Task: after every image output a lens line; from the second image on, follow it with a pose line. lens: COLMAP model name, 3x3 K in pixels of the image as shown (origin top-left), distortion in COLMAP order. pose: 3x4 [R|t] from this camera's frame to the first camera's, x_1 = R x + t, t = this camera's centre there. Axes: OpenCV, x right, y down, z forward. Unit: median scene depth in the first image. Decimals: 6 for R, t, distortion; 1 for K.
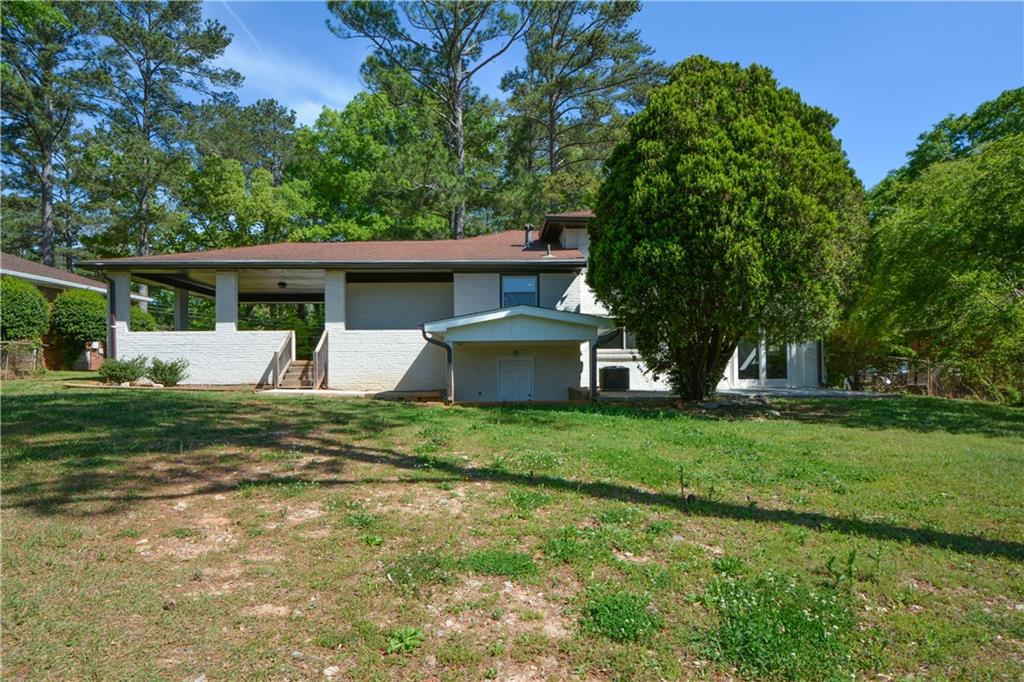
lens RADIAL K [[563.0, 0, 512.1], [0, 563.0, 370.8], [0, 0, 1]] dist [-0.017826, -0.001036]
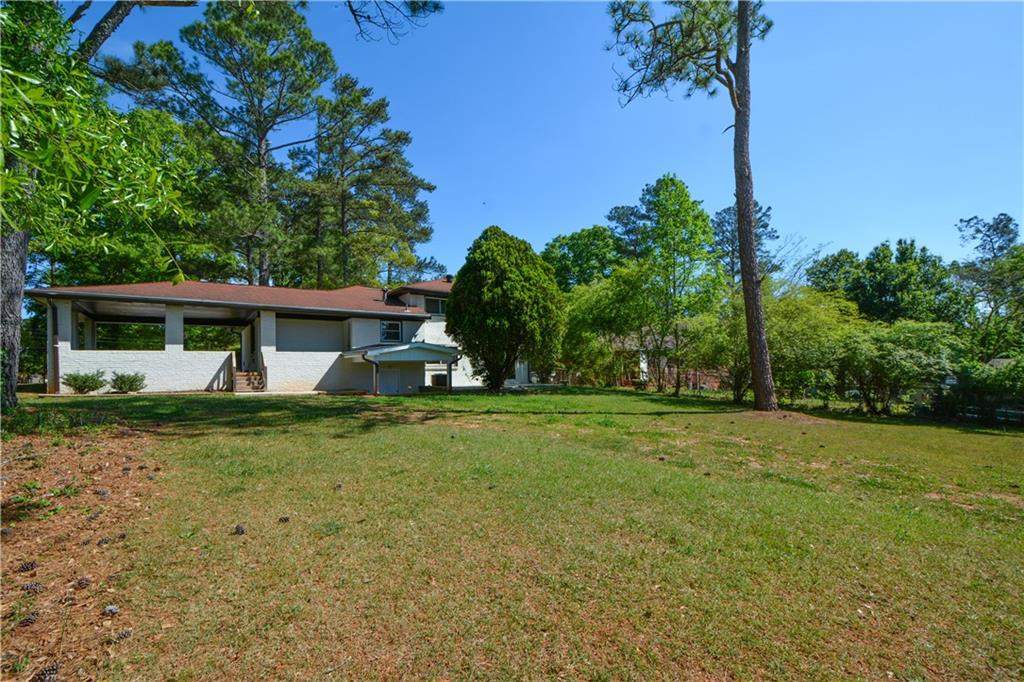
lens RADIAL K [[452.8, 0, 512.2], [0, 452.8, 361.3], [0, 0, 1]] dist [0.018461, 0.000013]
pose [[0.824287, 0.002308, 0.566168, -0.469229], [0.015911, 0.999502, -0.027240, -0.004115], [-0.565949, 0.031463, 0.823840, -0.346810]]
